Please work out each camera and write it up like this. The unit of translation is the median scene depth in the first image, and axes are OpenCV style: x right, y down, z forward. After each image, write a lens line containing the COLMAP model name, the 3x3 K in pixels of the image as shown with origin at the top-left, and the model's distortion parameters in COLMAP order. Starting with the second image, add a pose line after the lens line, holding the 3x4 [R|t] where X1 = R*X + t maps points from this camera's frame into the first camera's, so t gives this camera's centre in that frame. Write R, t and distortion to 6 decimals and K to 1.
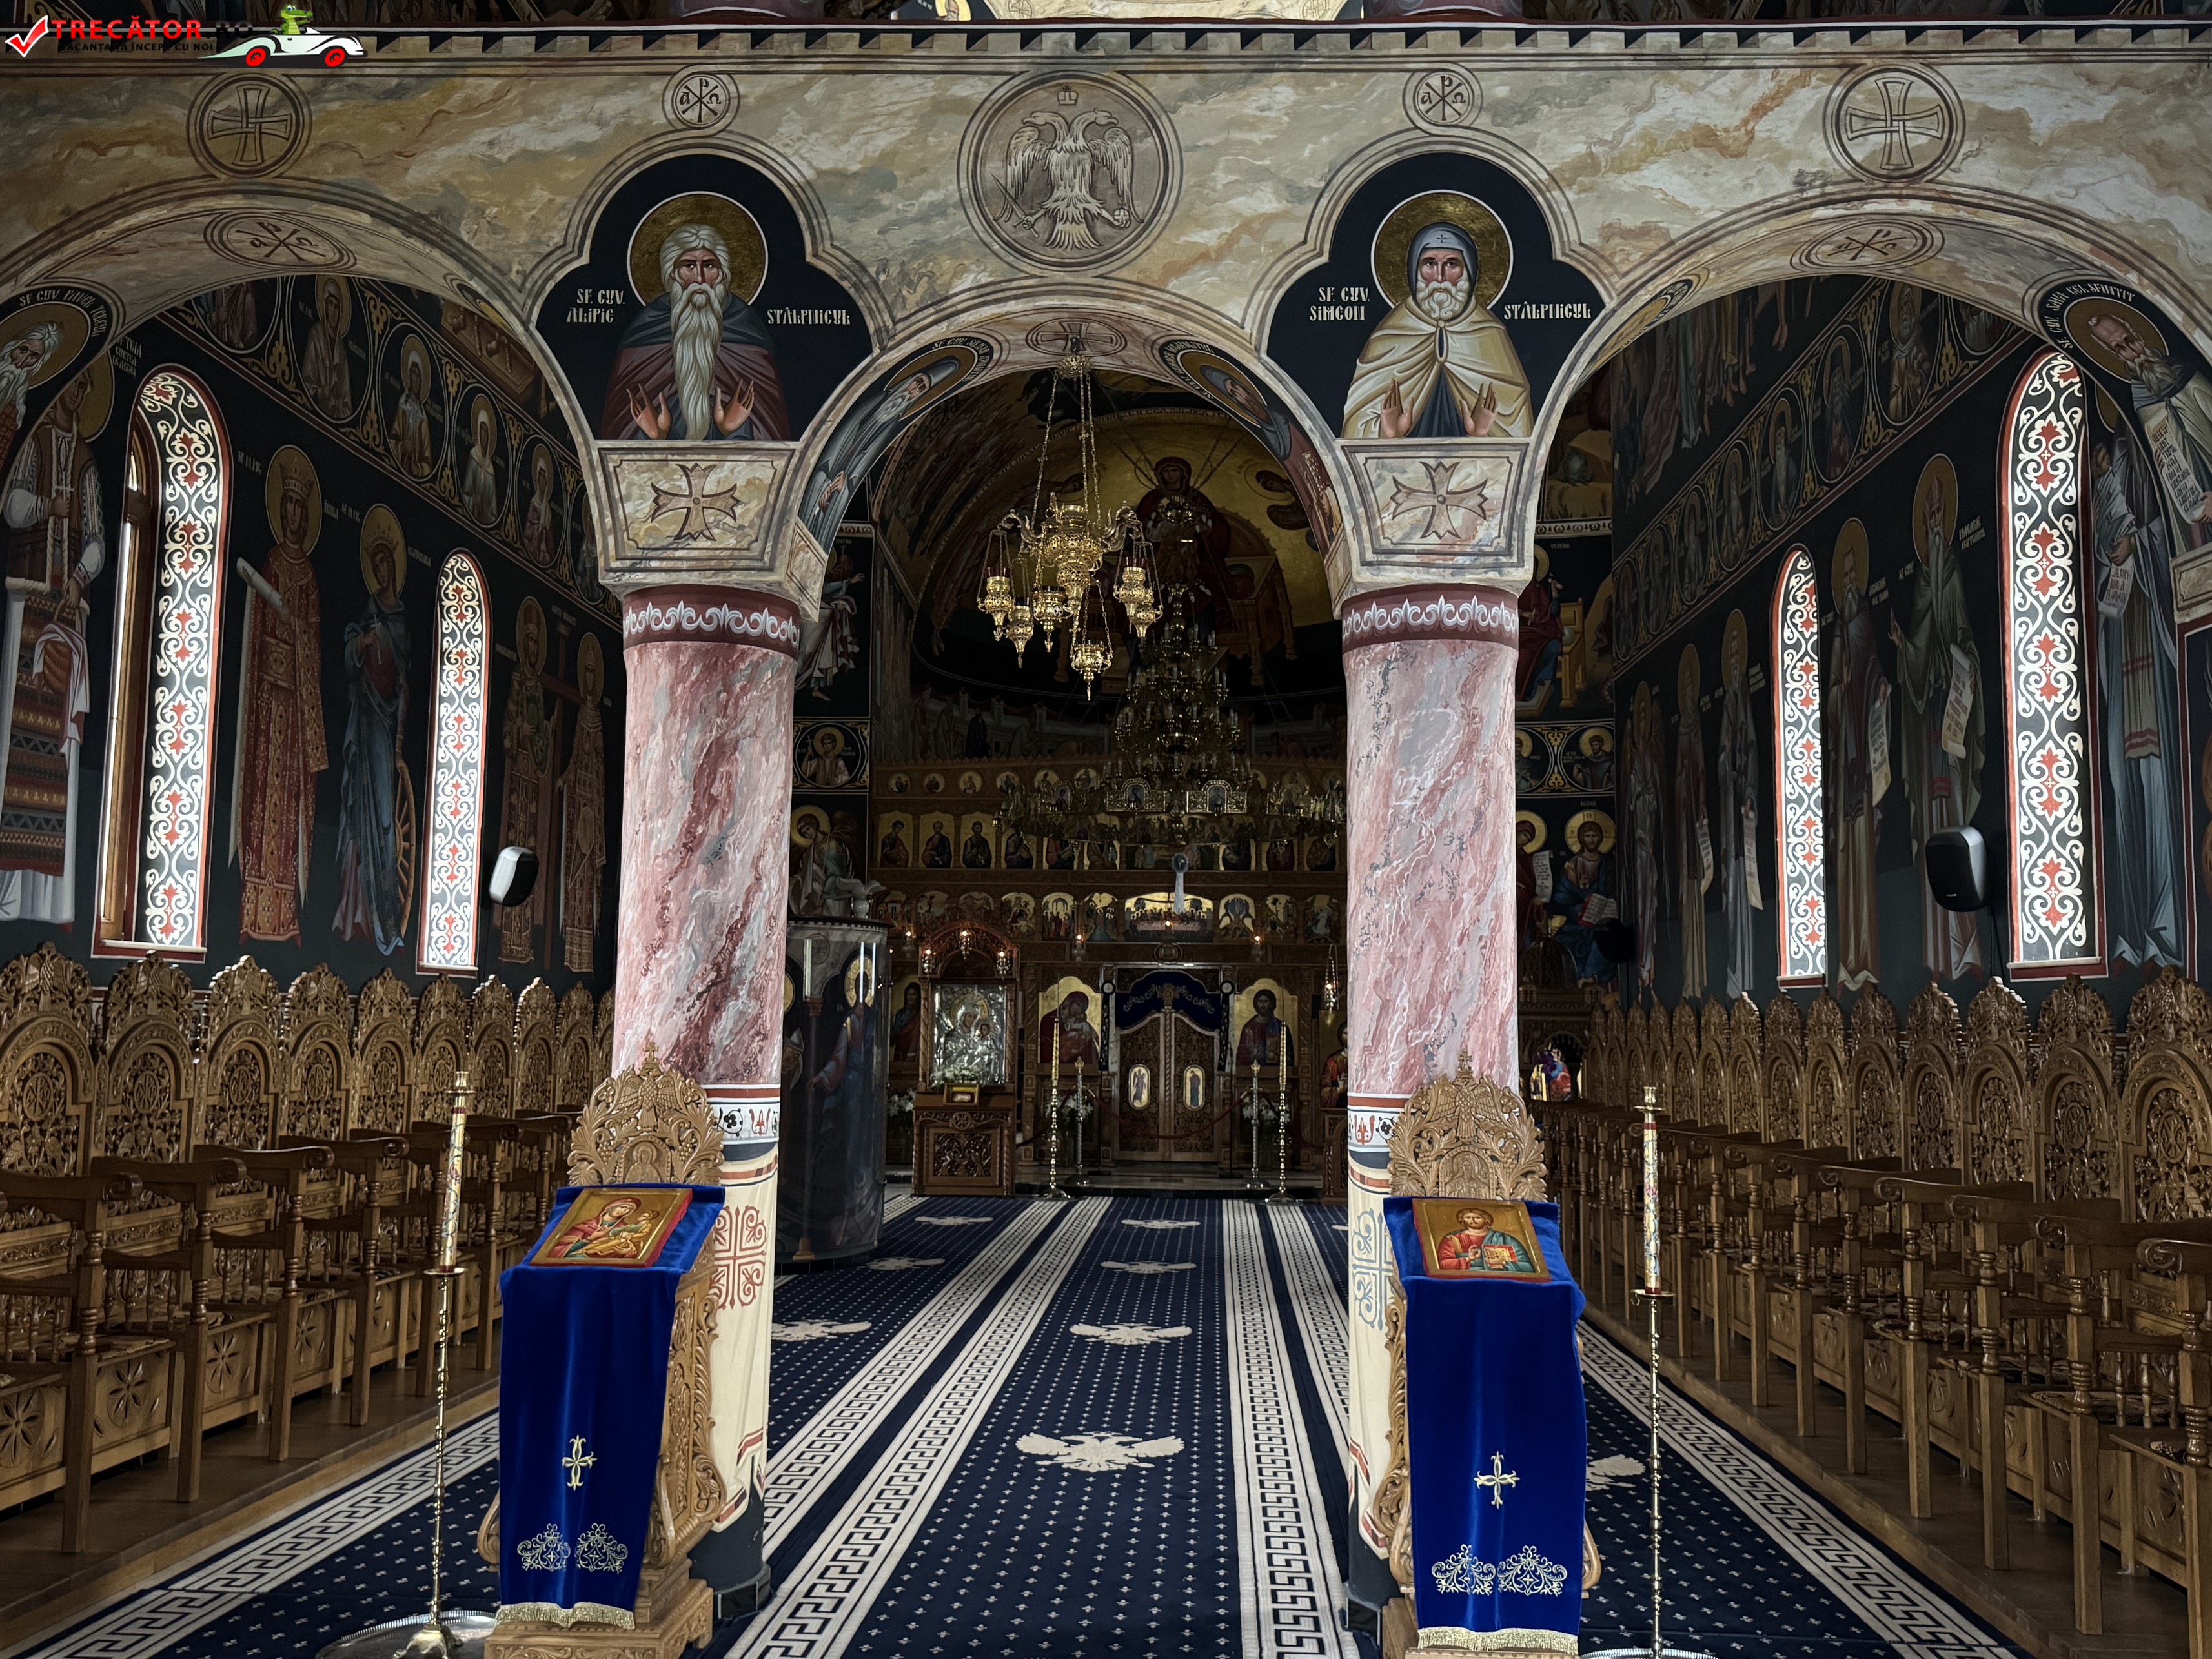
lens RADIAL K [[1793.6, 0, 1109.7], [0, 1793.6, 837.6], [0, 0, 1]] dist [0.148697, -0.293143]
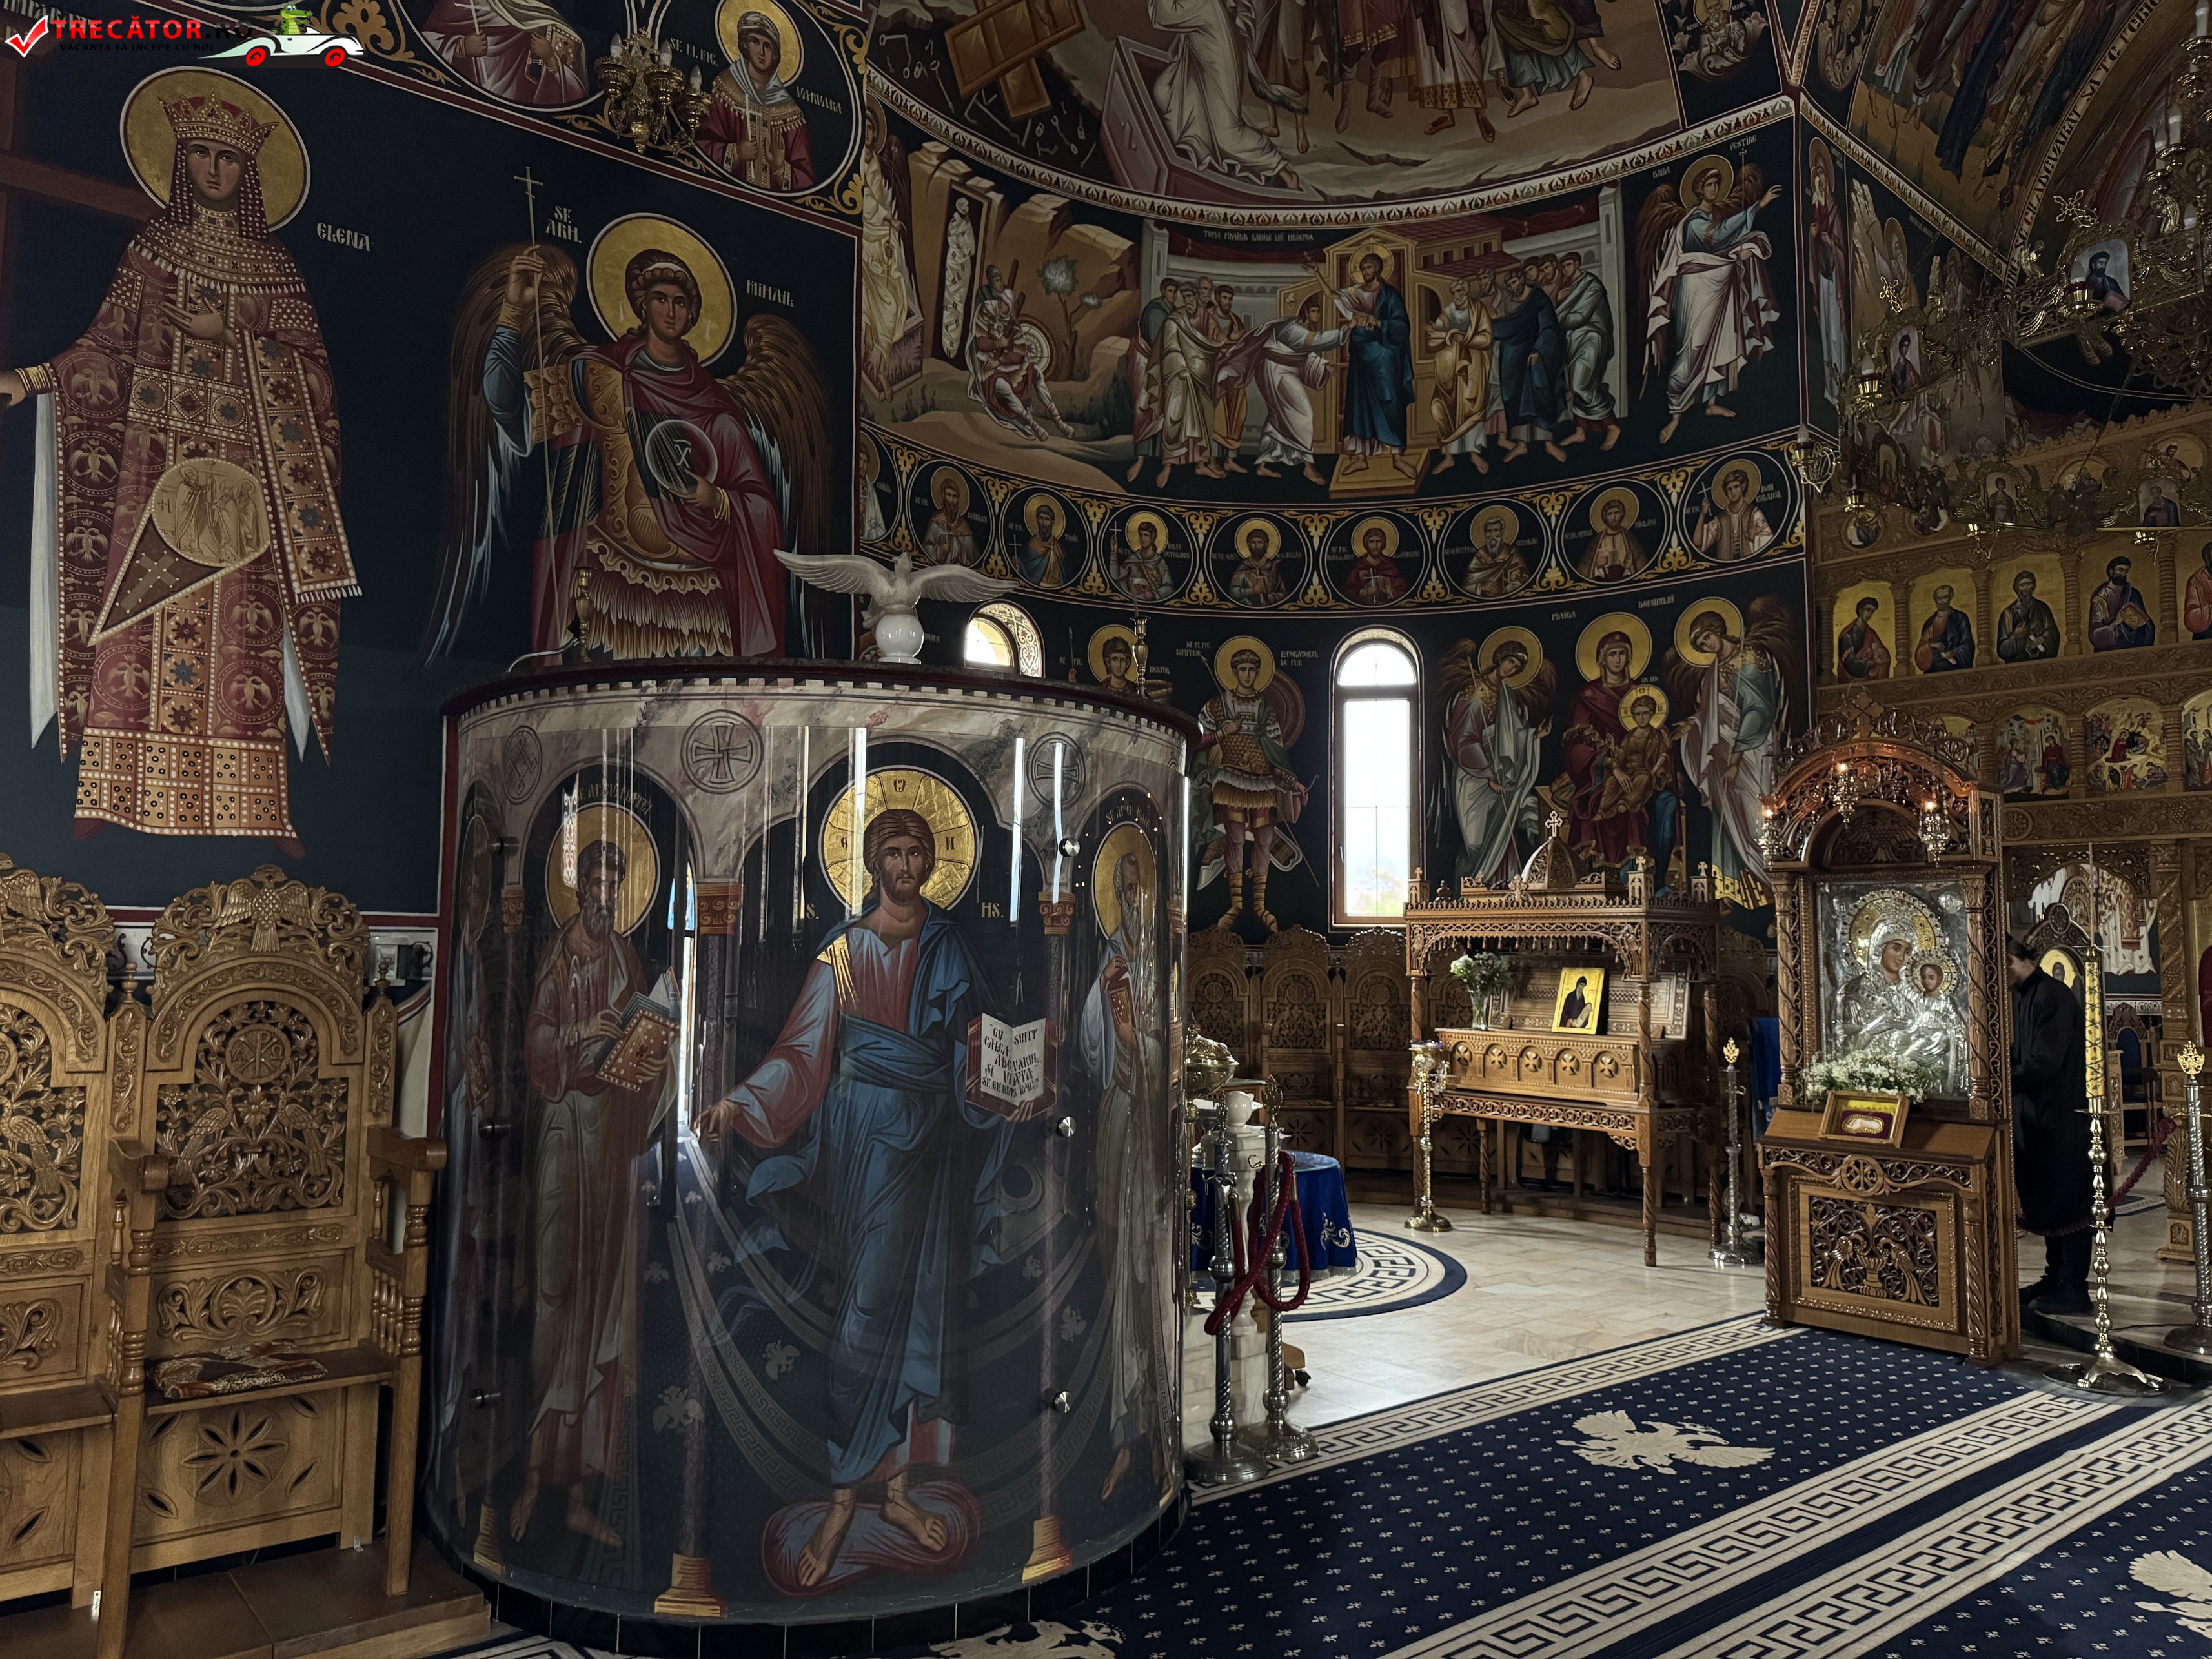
lens RADIAL K [[1569.1, 0, 1111.1], [0, 1569.1, 827.1], [0, 0, 1]] dist [0.039348, -0.061792]
pose [[0.681564, -0.067688, -0.728622, 0.191348], [0.075690, 0.996893, -0.021809, 0.142906], [0.727834, -0.040285, 0.684569, 1.324823]]
